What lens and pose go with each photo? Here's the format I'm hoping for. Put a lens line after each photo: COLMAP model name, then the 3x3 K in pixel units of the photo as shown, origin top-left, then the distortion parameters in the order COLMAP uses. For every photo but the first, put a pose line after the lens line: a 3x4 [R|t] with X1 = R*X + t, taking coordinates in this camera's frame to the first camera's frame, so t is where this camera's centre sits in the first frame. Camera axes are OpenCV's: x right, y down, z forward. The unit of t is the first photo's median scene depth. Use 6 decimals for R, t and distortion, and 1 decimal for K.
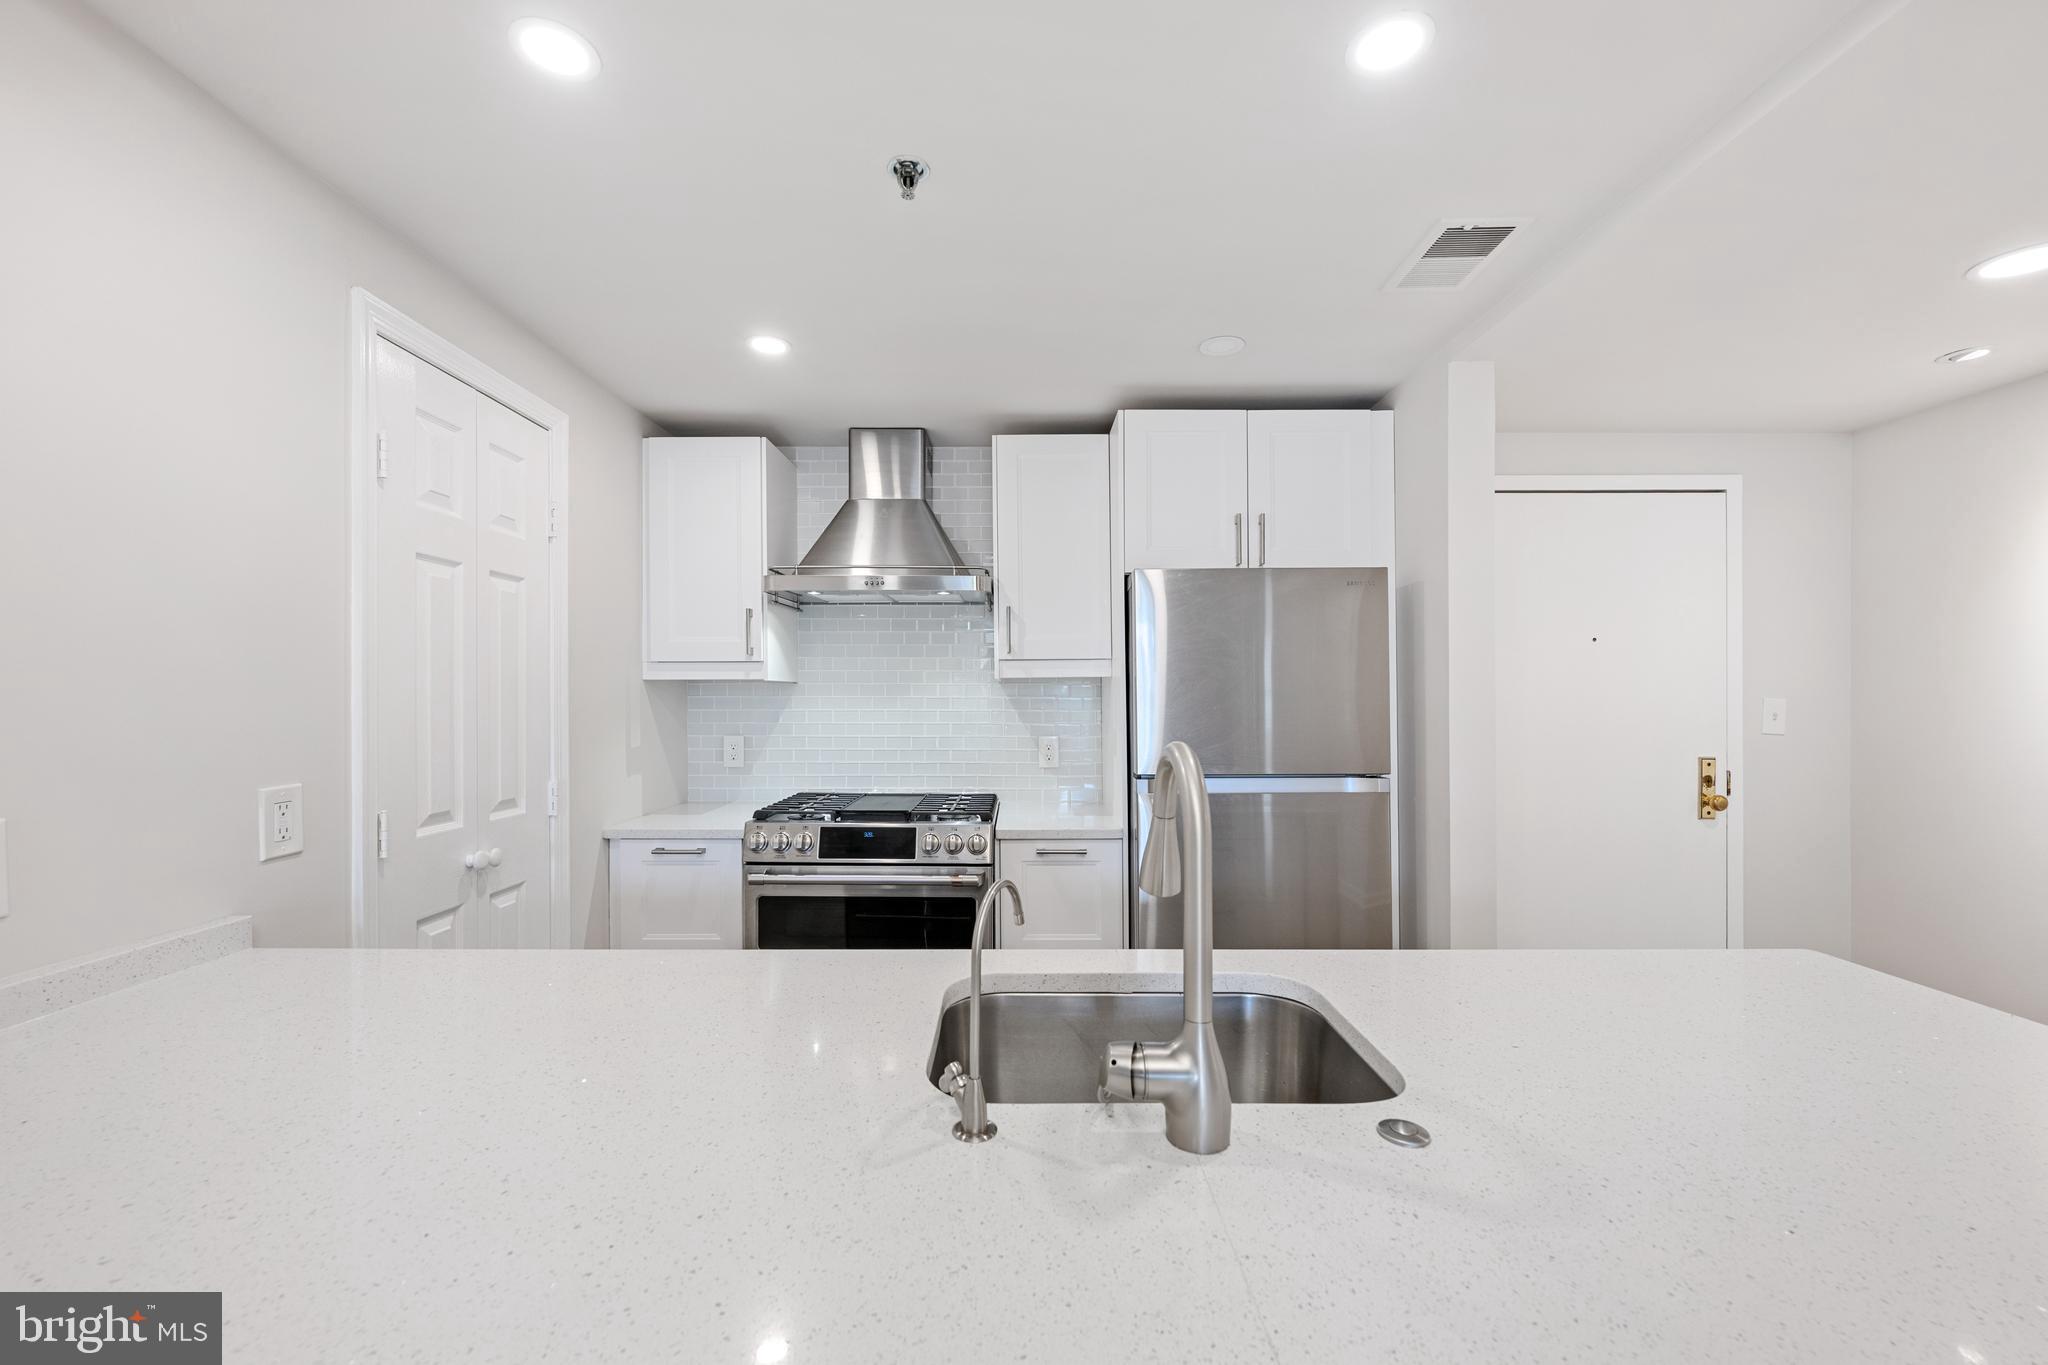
lens RADIAL K [[822.8, 0, 1016.4], [0, 822.8, 692.9], [0, 0, 1]] dist [0.001622, 0.000347]
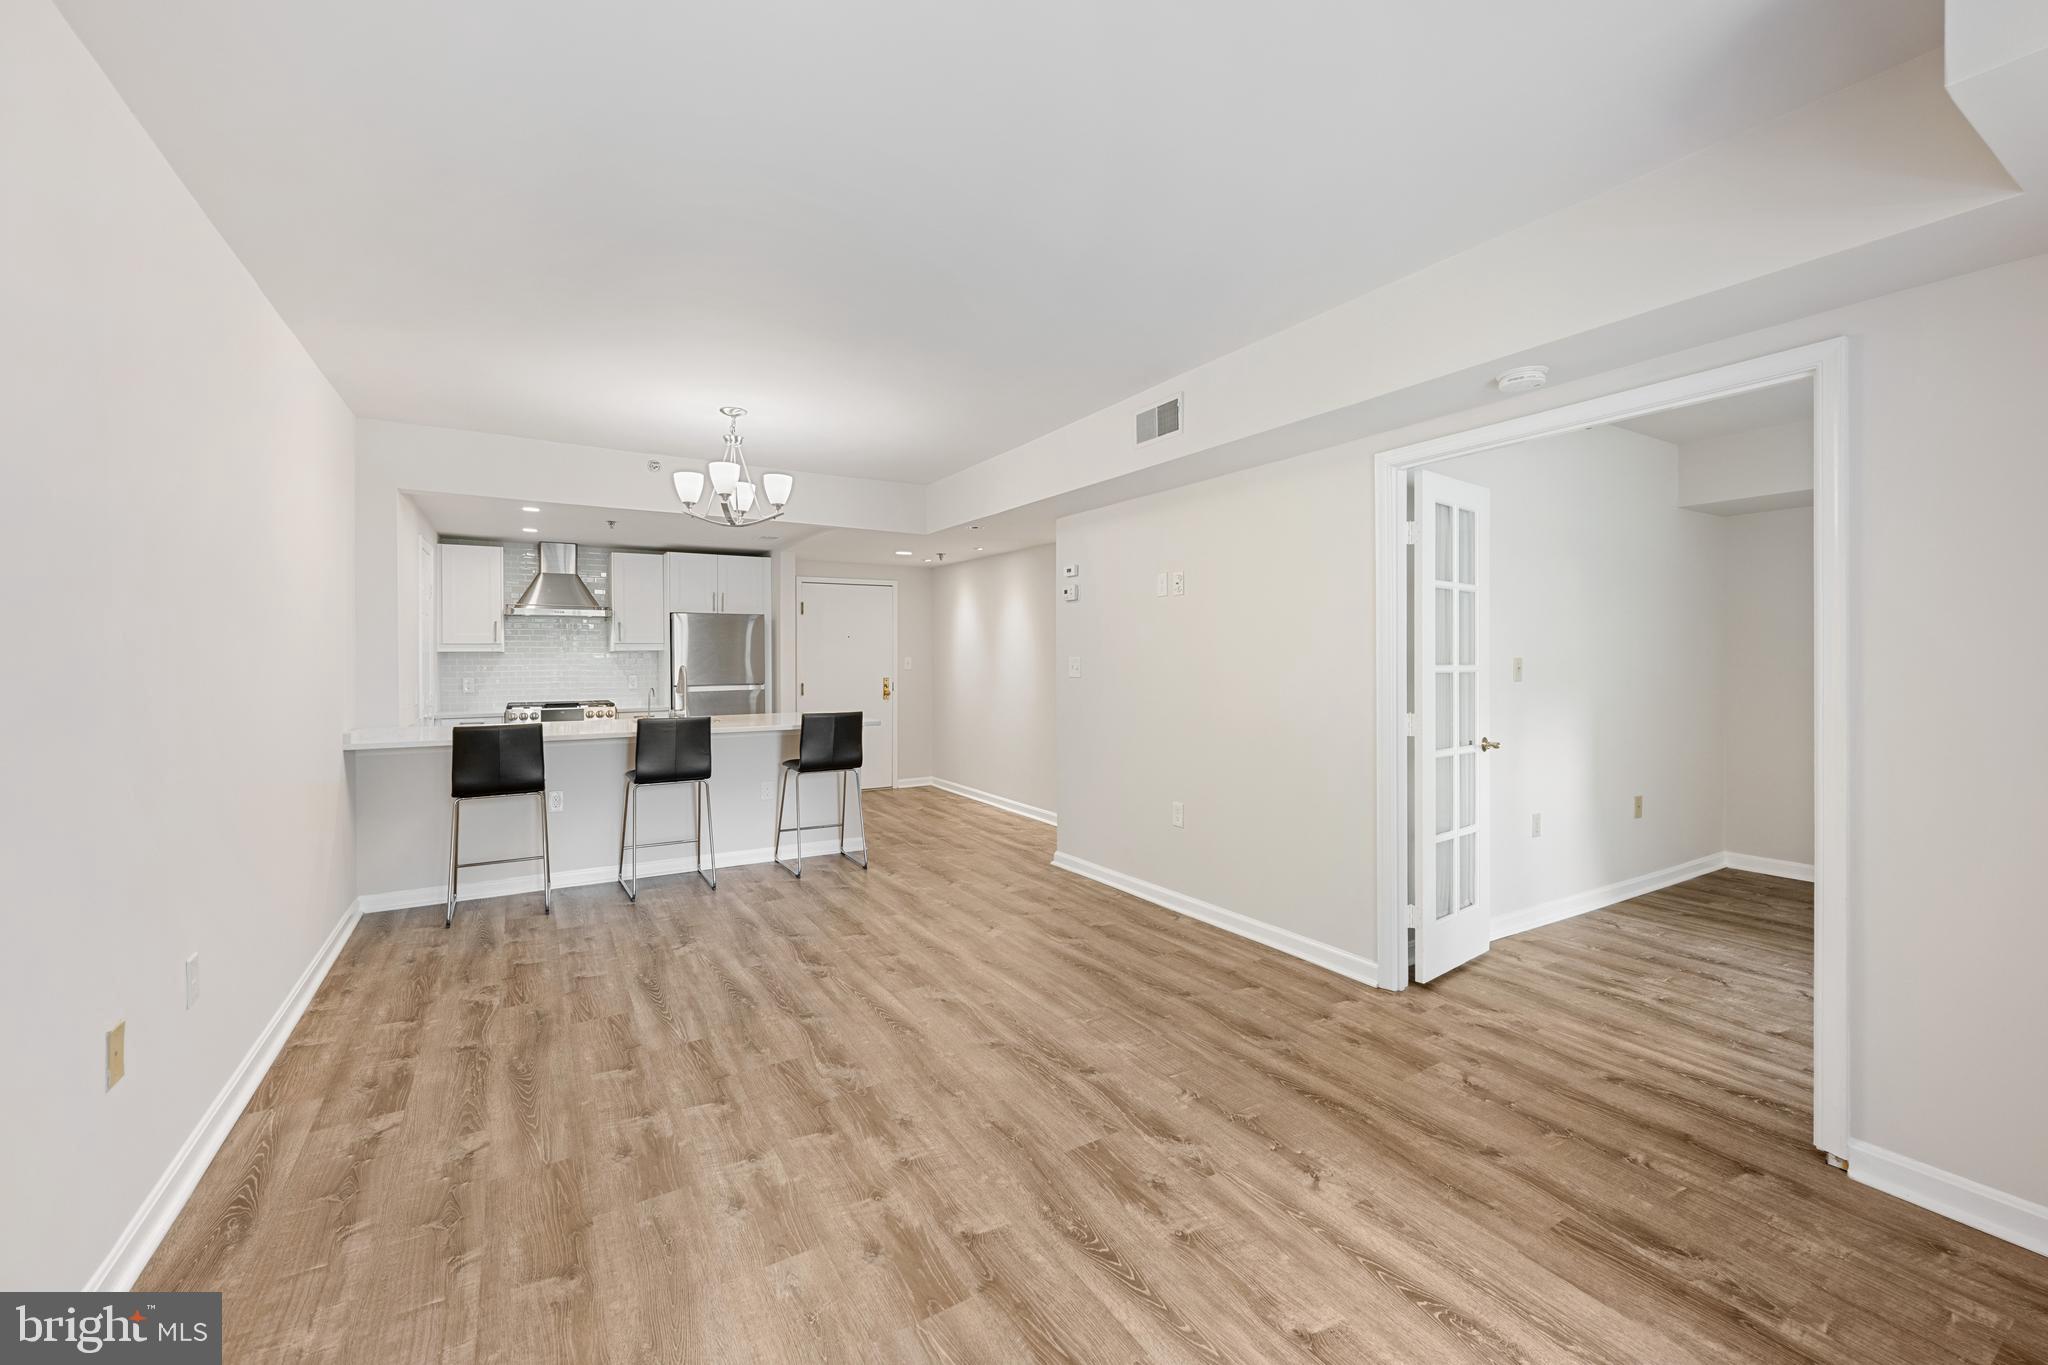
lens RADIAL K [[816.5, 0, 1021.2], [0, 816.5, 658.0], [0, 0, 1]] dist [-0.000500, 0.000204]
pose [[0.854374, -0.005669, 0.519628, -0.262204], [0.002880, 0.999977, 0.006175, -0.008804], [-0.519651, -0.003779, 0.854370, -1.798145]]
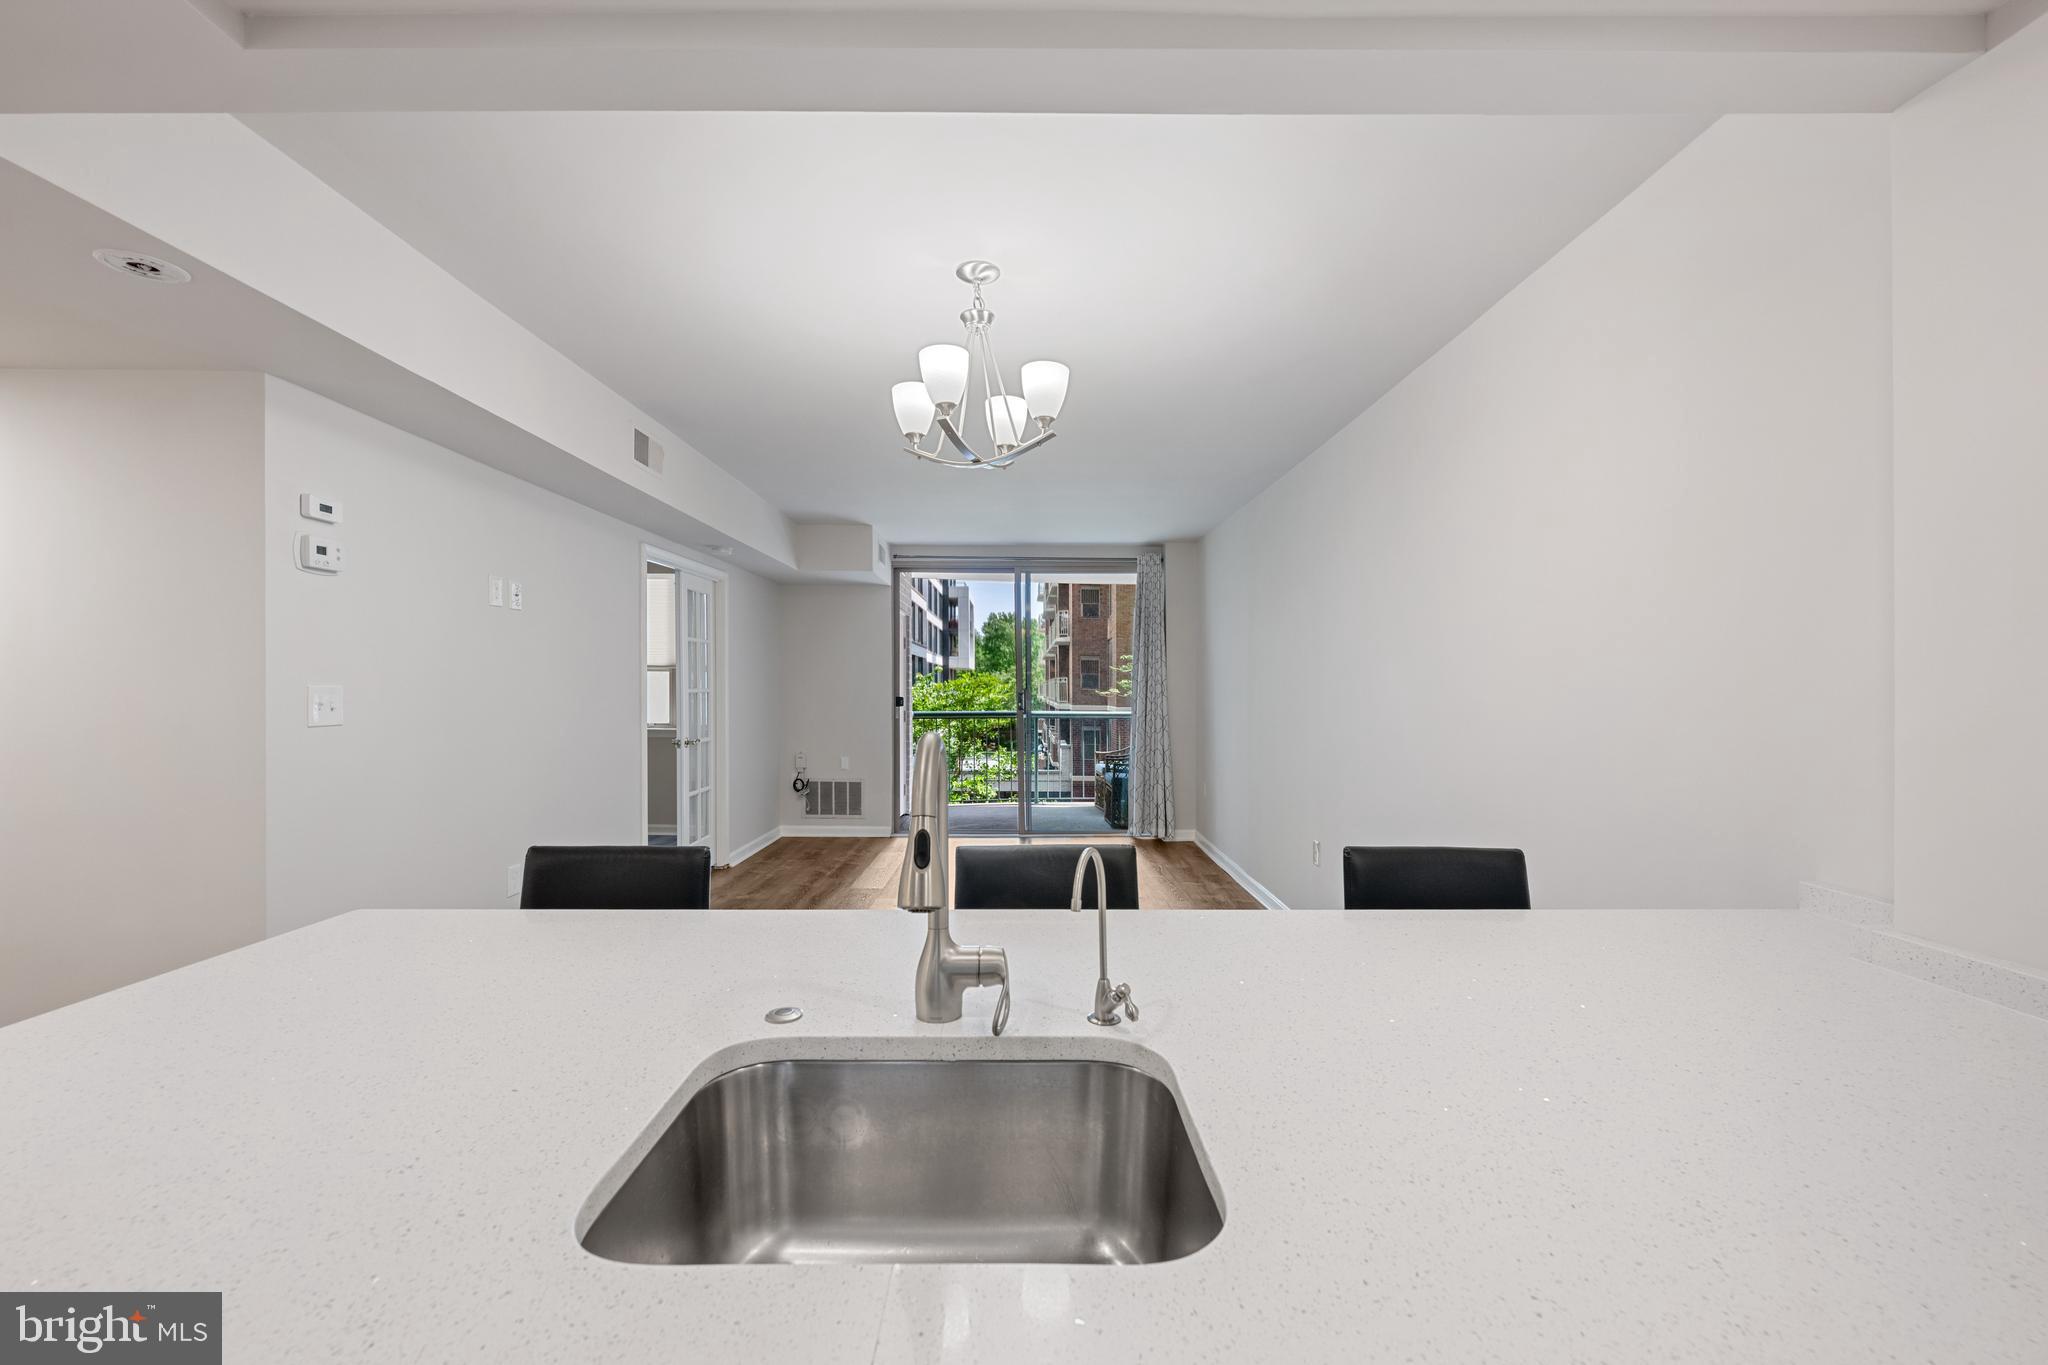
lens RADIAL K [[822.8, 0, 1016.4], [0, 822.8, 692.9], [0, 0, 1]] dist [0.001622, 0.000347]
pose [[-0.999973, -0.007373, 0.000221, 0.033670], [-0.007372, 0.999967, 0.003535, 0.000364], [-0.000247, 0.003533, -0.999994, 0.690907]]
